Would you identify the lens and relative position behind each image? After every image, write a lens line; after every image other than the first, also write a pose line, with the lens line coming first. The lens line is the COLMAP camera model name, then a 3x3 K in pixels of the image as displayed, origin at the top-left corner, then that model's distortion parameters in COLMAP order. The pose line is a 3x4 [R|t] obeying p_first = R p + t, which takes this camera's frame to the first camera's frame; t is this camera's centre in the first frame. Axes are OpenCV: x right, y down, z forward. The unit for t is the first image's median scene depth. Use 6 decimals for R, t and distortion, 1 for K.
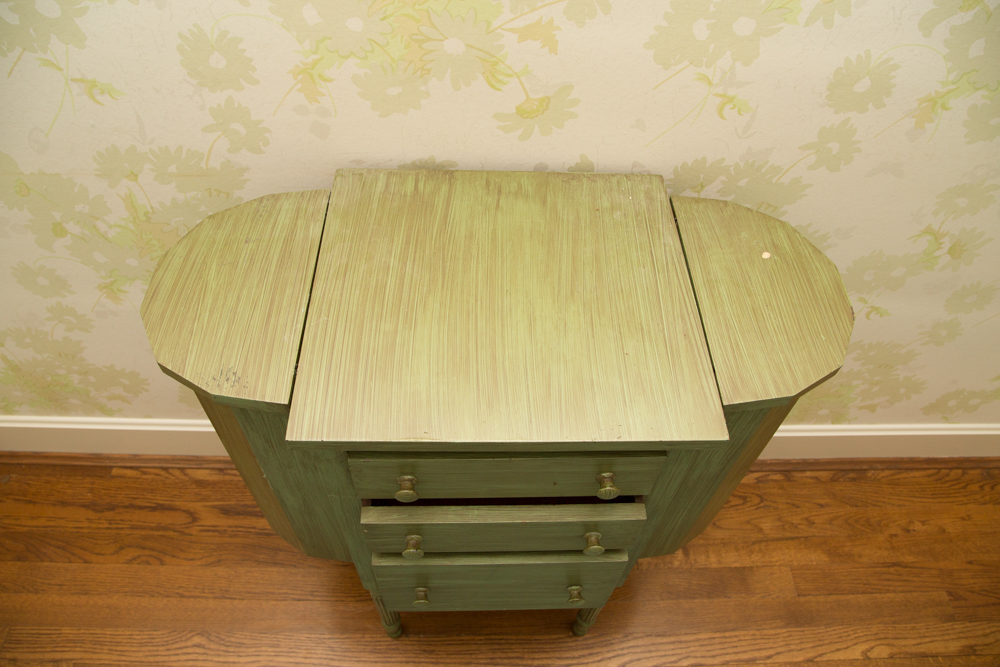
lens RADIAL K [[683.4, 0, 503.0], [0, 683.4, 324.7], [0, 0, 1]] dist [-0.104760, 0.050456]
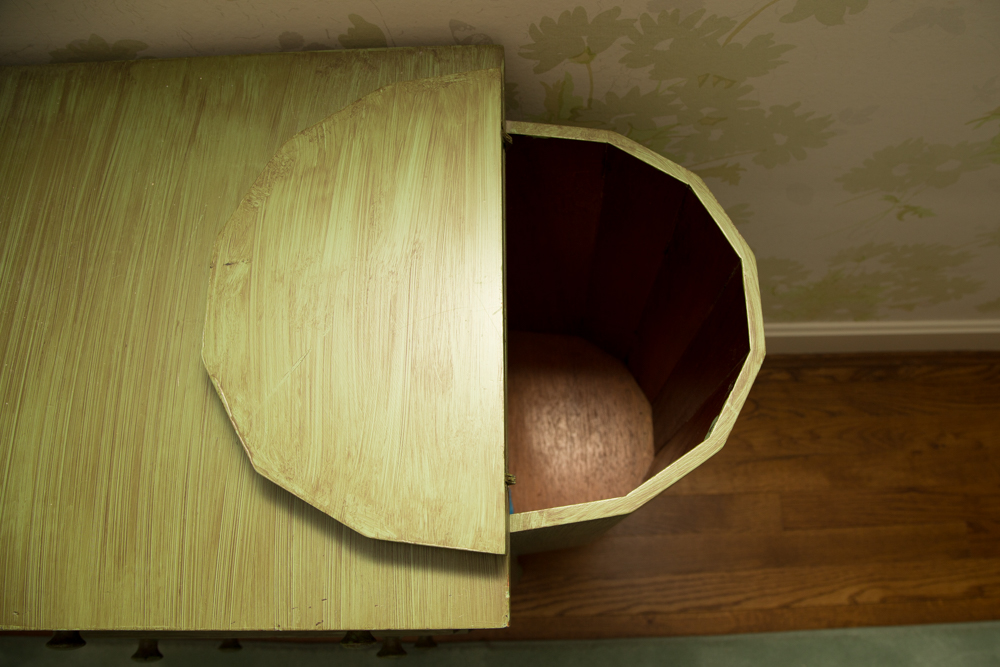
lens RADIAL K [[722.6, 0, 559.8], [0, 722.6, 336.7], [0, 0, 1]] dist [-0.121551, 0.048459]
pose [[0.999341, -0.016787, -0.032189, 0.208264], [0.027288, 0.932139, 0.361072, -0.145942], [0.023943, -0.361712, 0.931982, 0.270089]]
